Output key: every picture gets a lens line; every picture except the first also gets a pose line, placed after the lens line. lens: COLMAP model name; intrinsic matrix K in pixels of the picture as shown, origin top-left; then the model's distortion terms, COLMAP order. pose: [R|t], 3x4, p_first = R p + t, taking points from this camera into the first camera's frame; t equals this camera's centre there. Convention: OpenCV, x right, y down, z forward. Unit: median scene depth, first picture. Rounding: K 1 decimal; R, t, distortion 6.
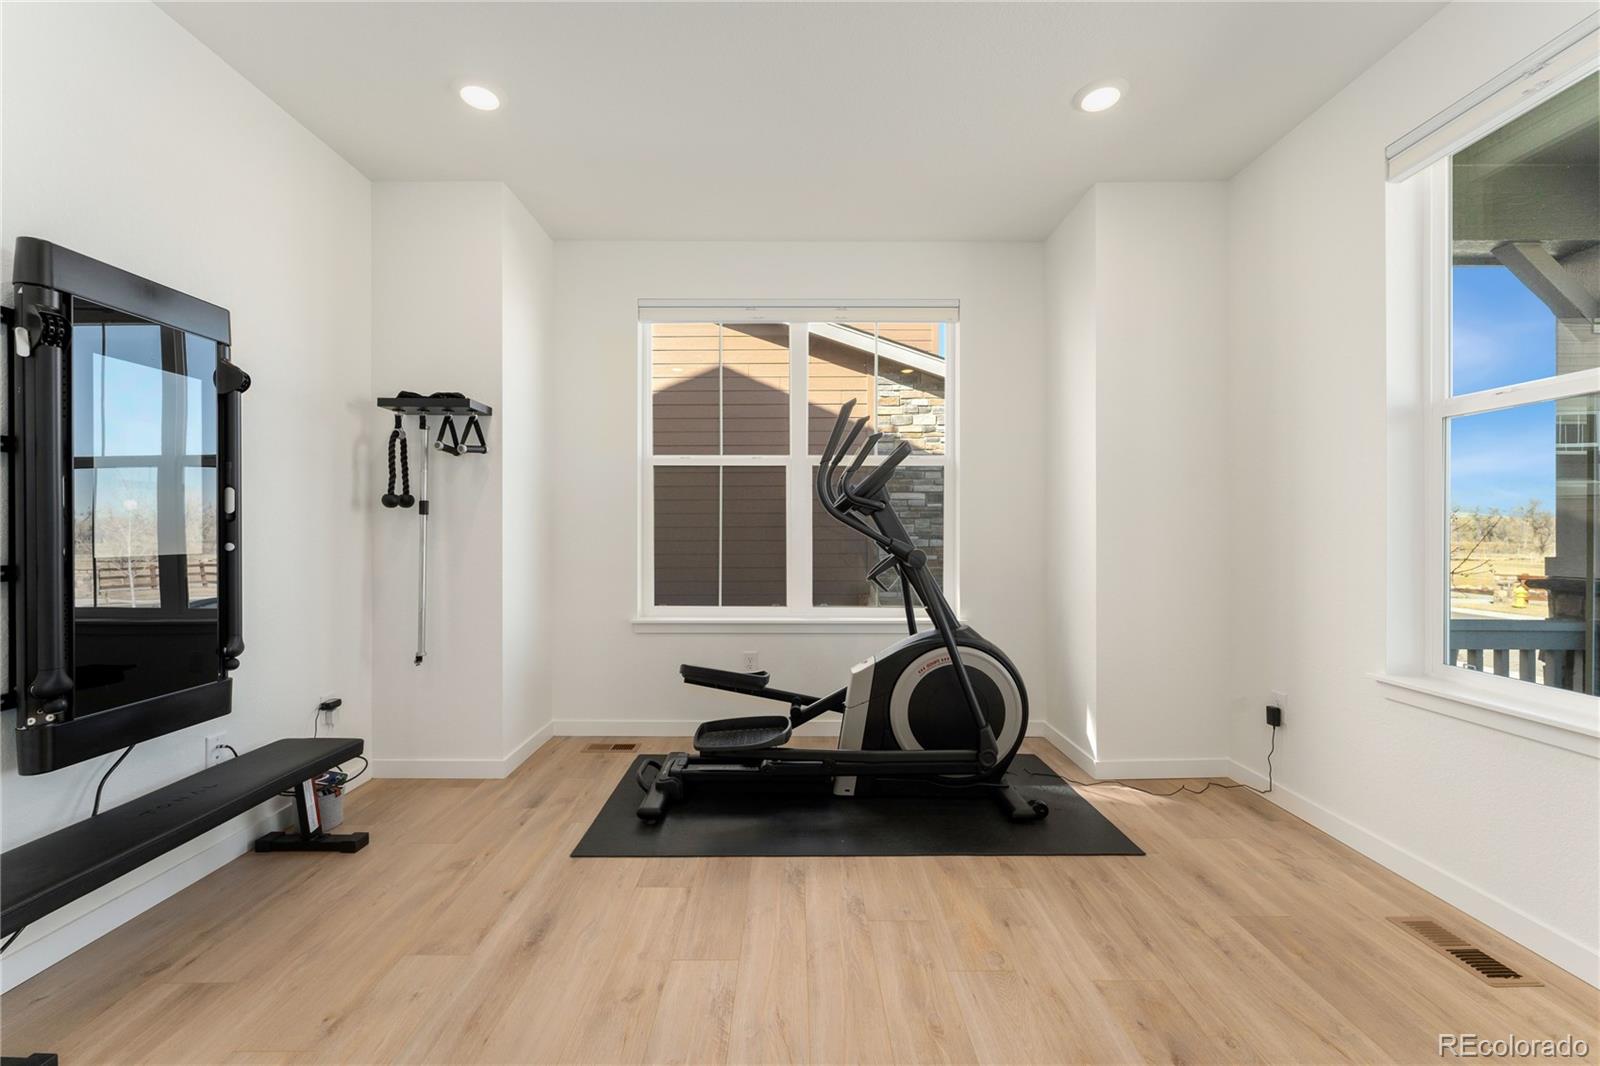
lens RADIAL K [[634.3, 0, 801.2], [0, 634.3, 537.0], [0, 0, 1]] dist [-0.001747, 0.000651]
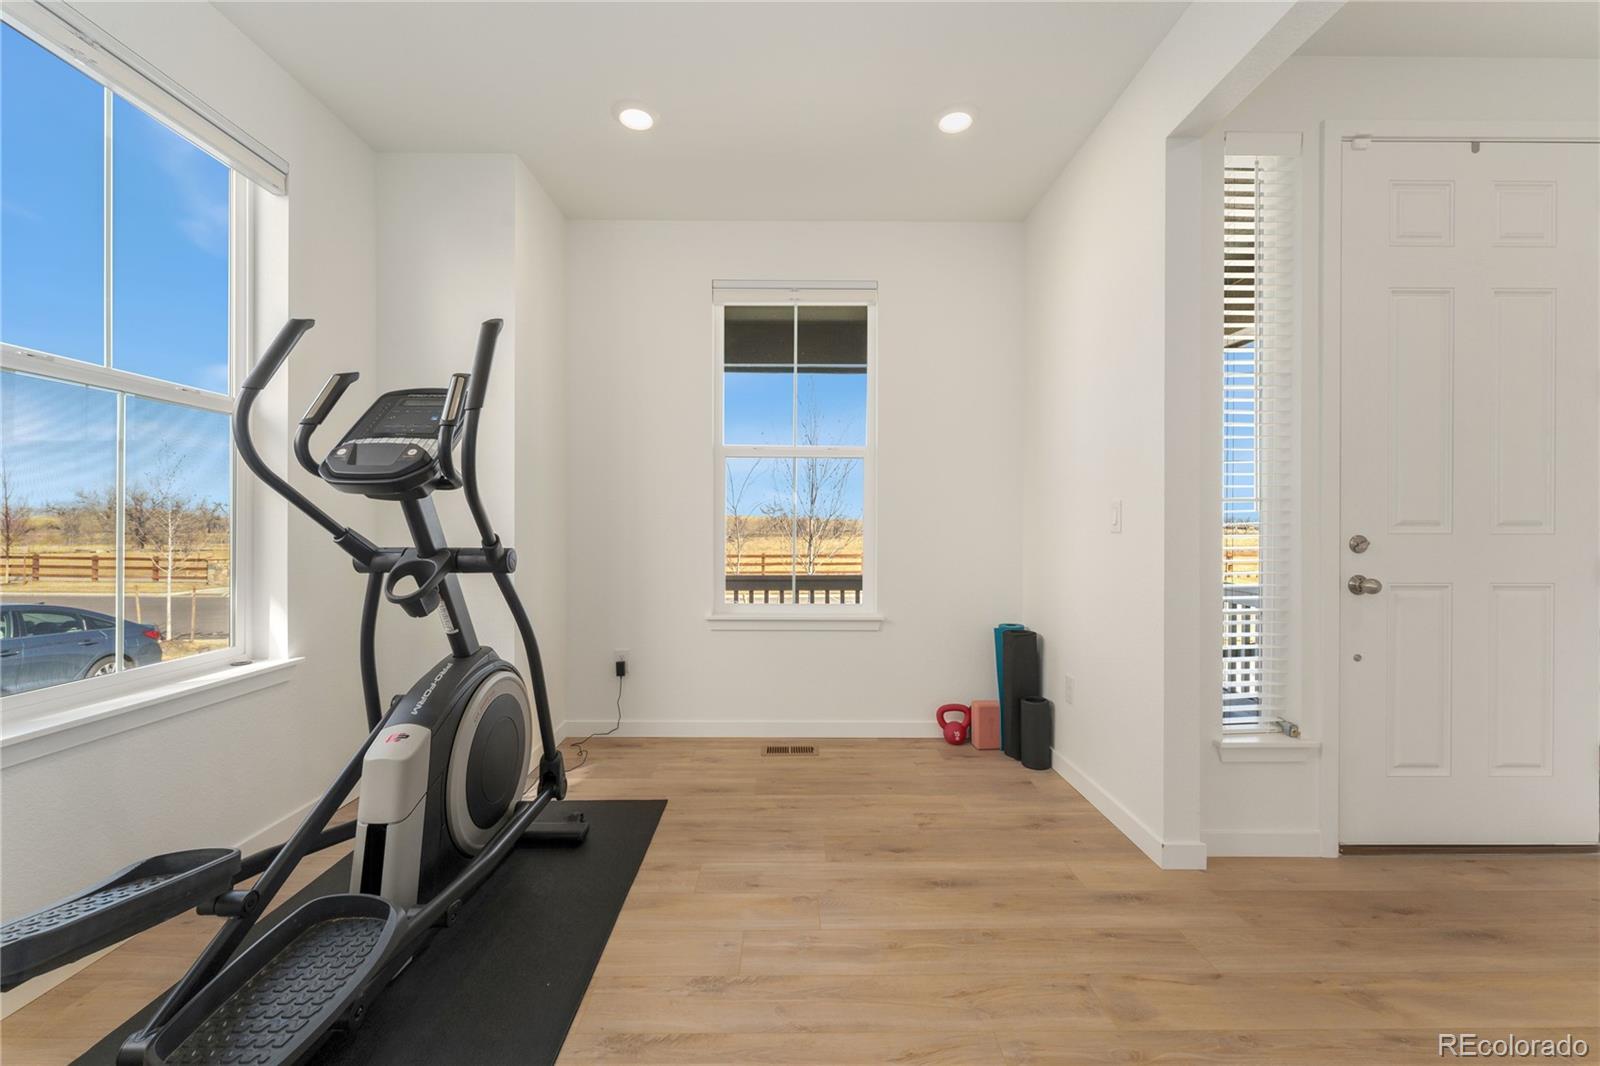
lens RADIAL K [[634.3, 0, 798.3], [0, 634.3, 523.1], [0, 0, 1]] dist [-0.001747, 0.000651]
pose [[-0.002438, 0.005896, 0.999980, -0.728807], [0.007442, 0.999955, -0.005878, 0.002813], [-0.999969, 0.007427, -0.002482, 0.891299]]
